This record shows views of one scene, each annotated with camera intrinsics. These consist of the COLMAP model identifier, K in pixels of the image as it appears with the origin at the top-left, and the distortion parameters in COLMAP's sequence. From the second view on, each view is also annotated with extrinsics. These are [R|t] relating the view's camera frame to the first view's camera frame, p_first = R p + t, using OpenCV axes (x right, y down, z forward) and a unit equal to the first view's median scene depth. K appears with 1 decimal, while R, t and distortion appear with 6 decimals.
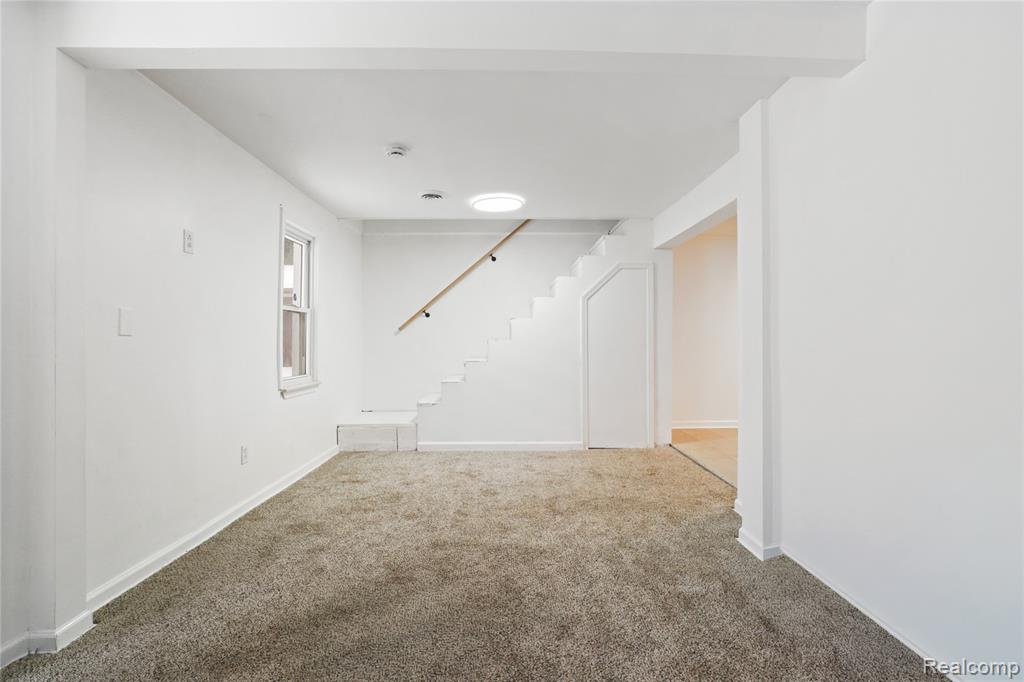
lens RADIAL K [[477.4, 0, 513.6], [0, 477.4, 335.5], [0, 0, 1]] dist [-0.033334, 0.001307]
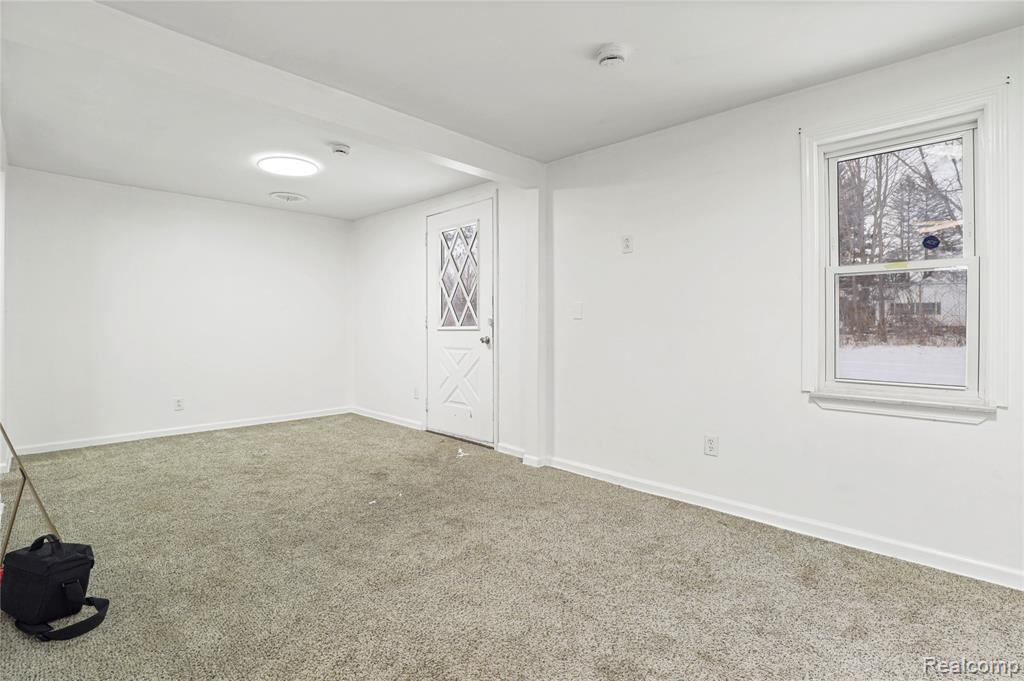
lens RADIAL K [[477.4, 0, 513.6], [0, 477.4, 335.0], [0, 0, 1]] dist [-0.033334, 0.001307]
pose [[-0.713140, 0.009955, -0.700951, 0.243282], [0.007712, 0.999950, 0.006354, 0.019313], [0.700979, -0.000874, -0.713182, 0.978376]]
